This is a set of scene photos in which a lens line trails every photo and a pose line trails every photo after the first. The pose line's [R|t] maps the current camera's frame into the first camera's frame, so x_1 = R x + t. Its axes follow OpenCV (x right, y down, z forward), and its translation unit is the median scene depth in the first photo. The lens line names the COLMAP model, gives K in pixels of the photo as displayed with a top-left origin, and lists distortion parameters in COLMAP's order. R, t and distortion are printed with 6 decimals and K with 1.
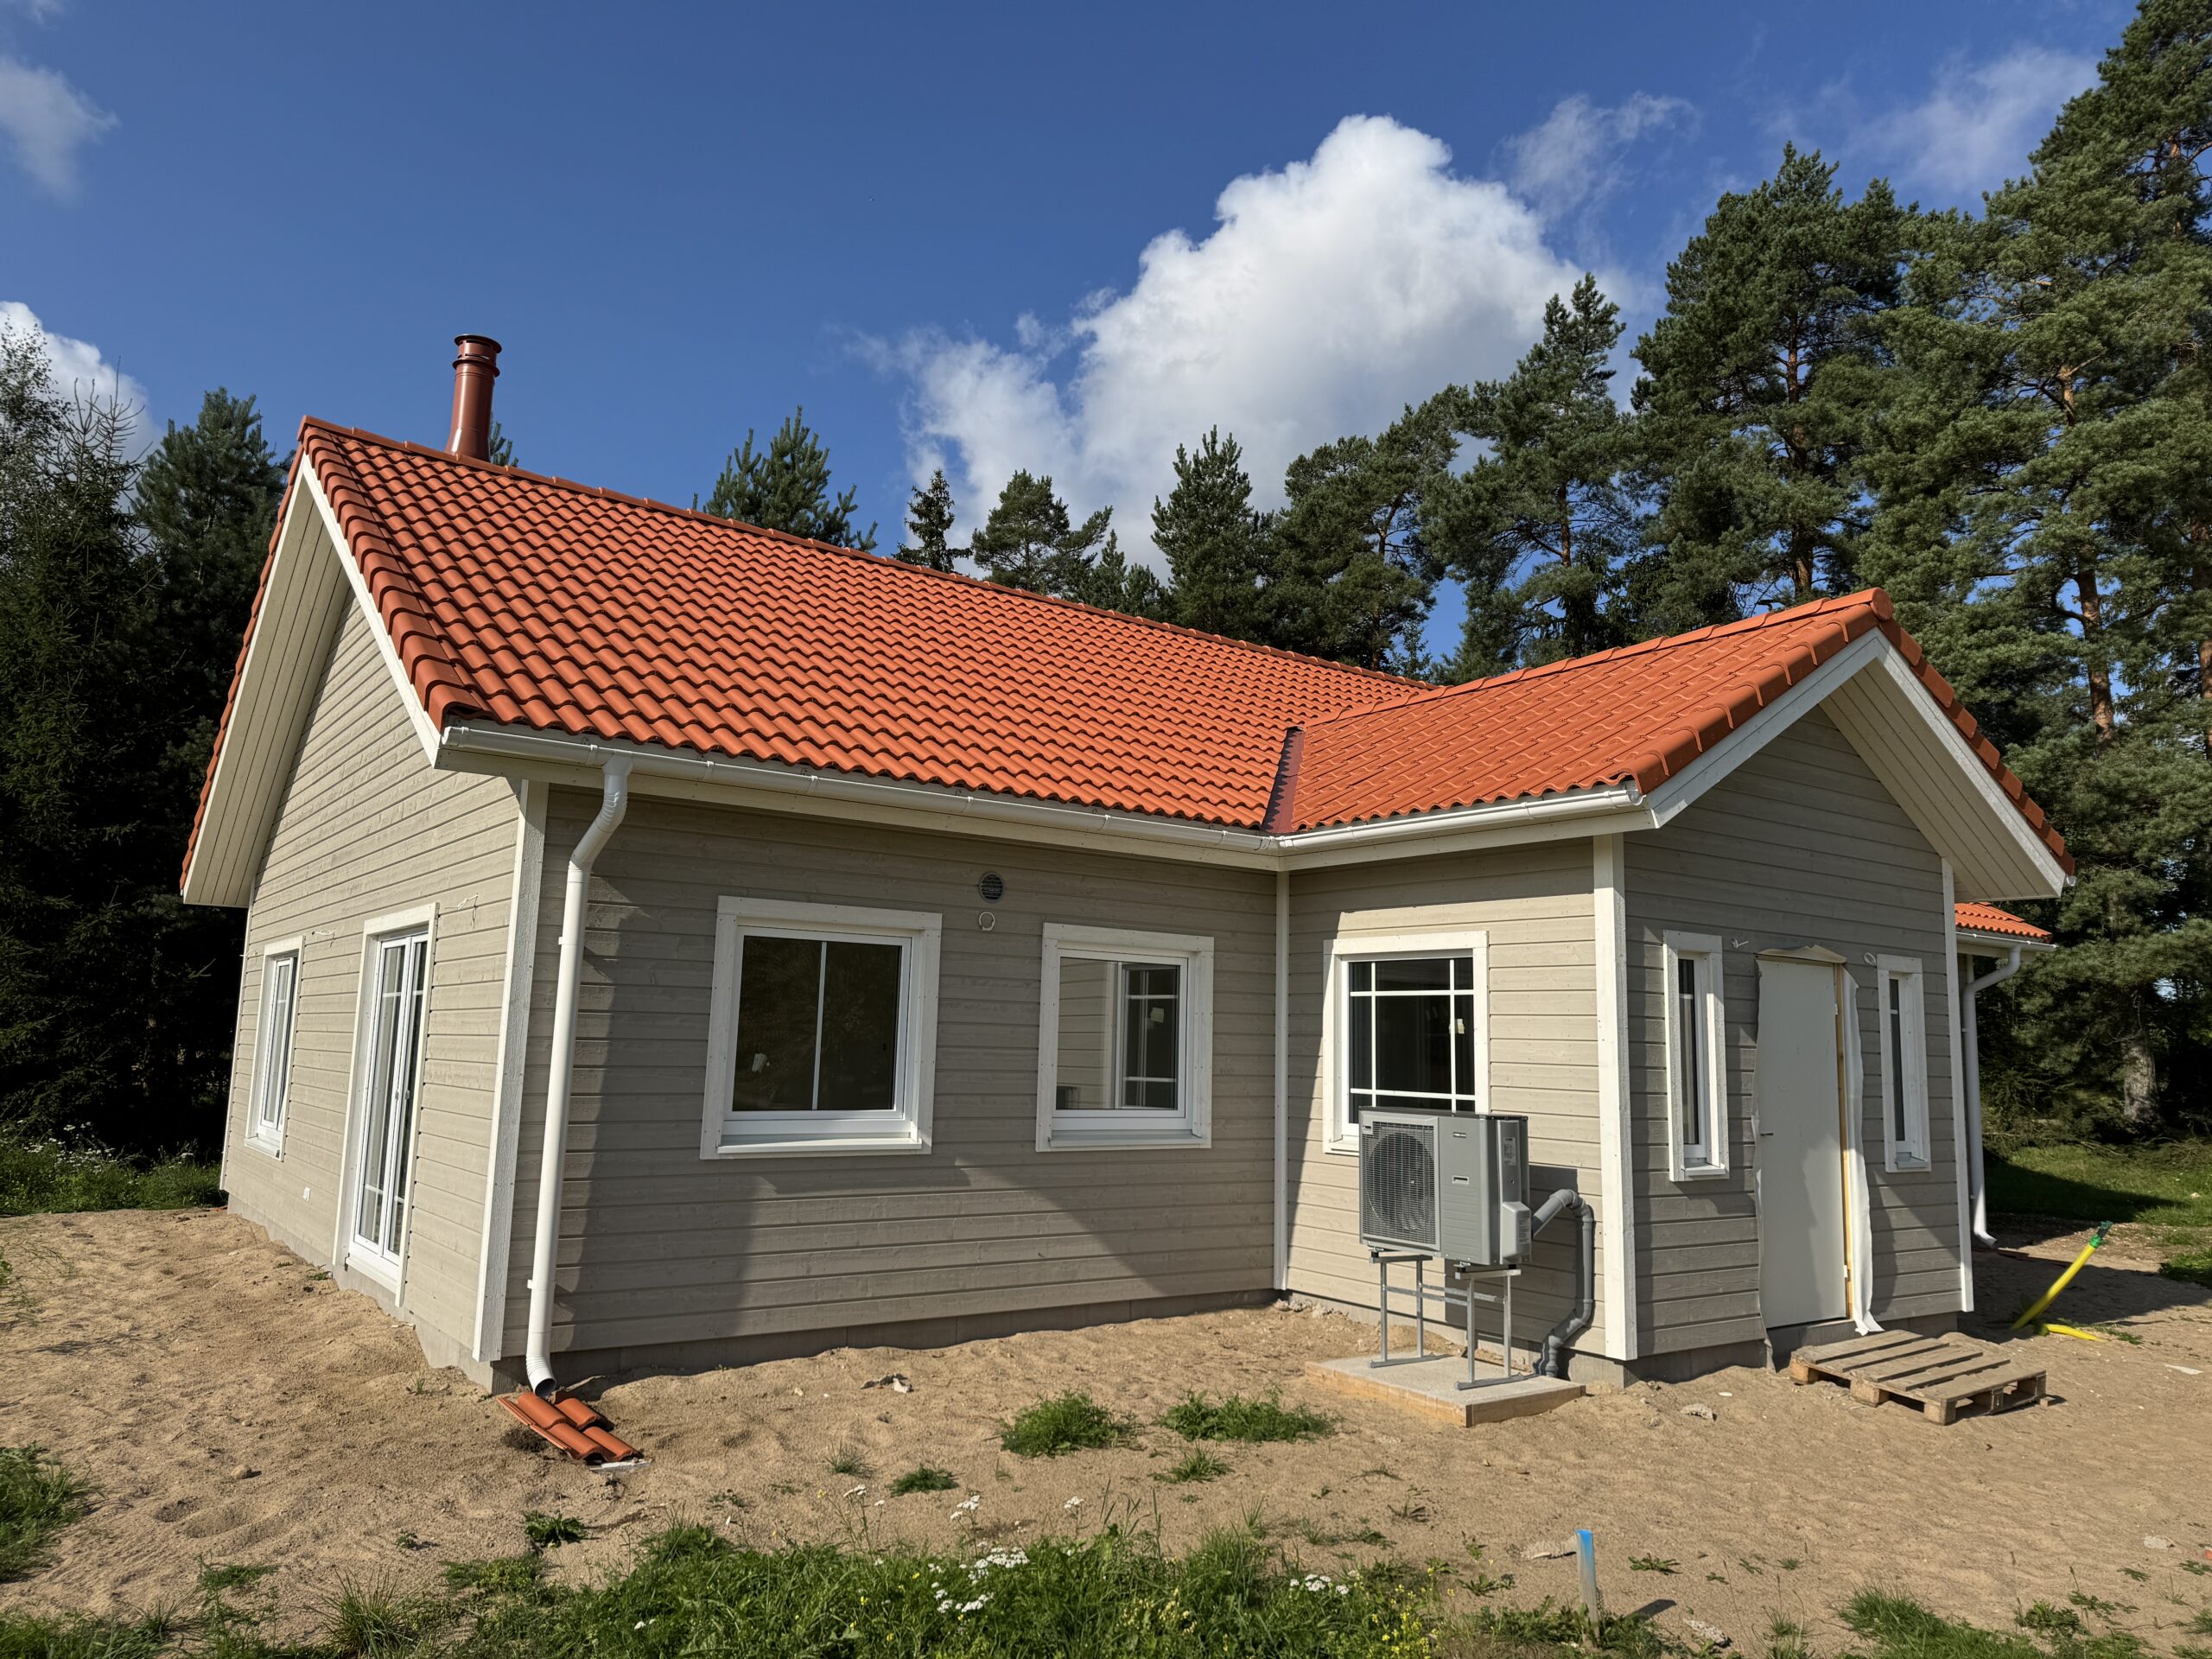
lens RADIAL K [[1522.3, 0, 1073.8], [0, 1522.3, 869.8], [0, 0, 1]] dist [0.119732, -0.152310]
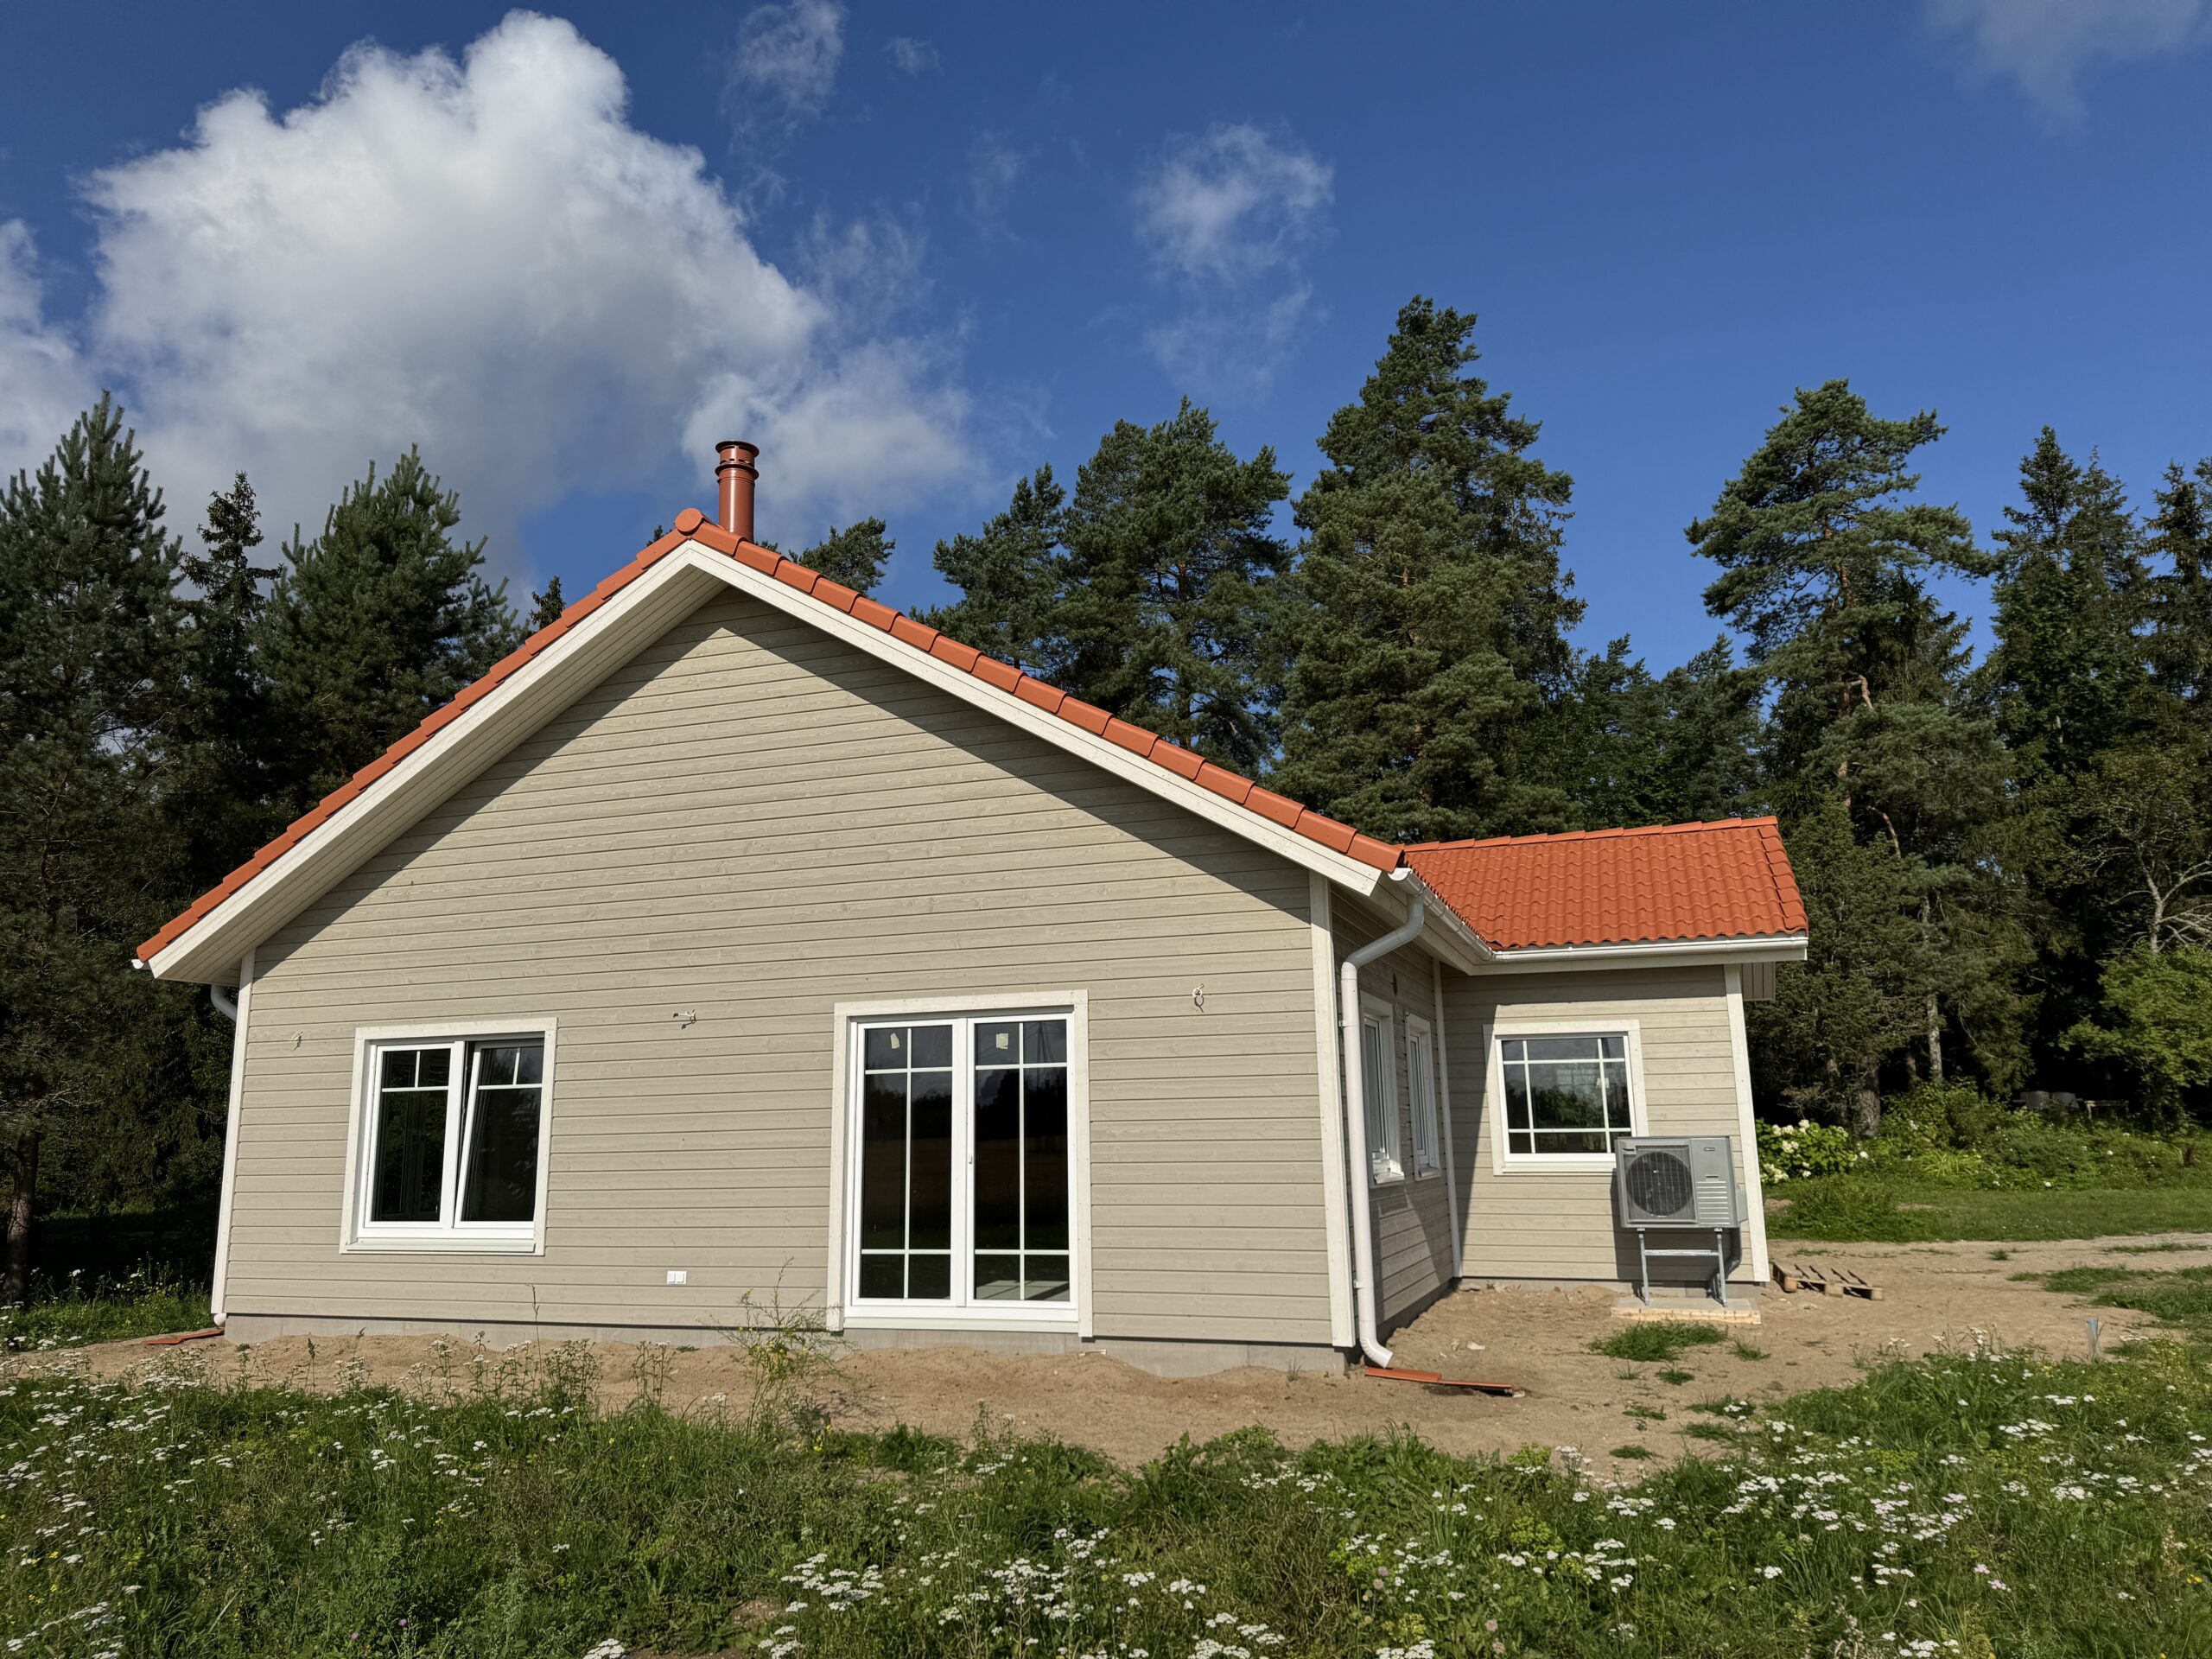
lens RADIAL K [[1522.3, 0, 1073.8], [0, 1522.3, 869.8], [0, 0, 1]] dist [0.119732, -0.152310]
pose [[0.833984, 0.058854, 0.548642, -0.944231], [-0.031841, 0.997772, -0.058631, -0.001350], [-0.550870, 0.031428, 0.833999, 0.018294]]
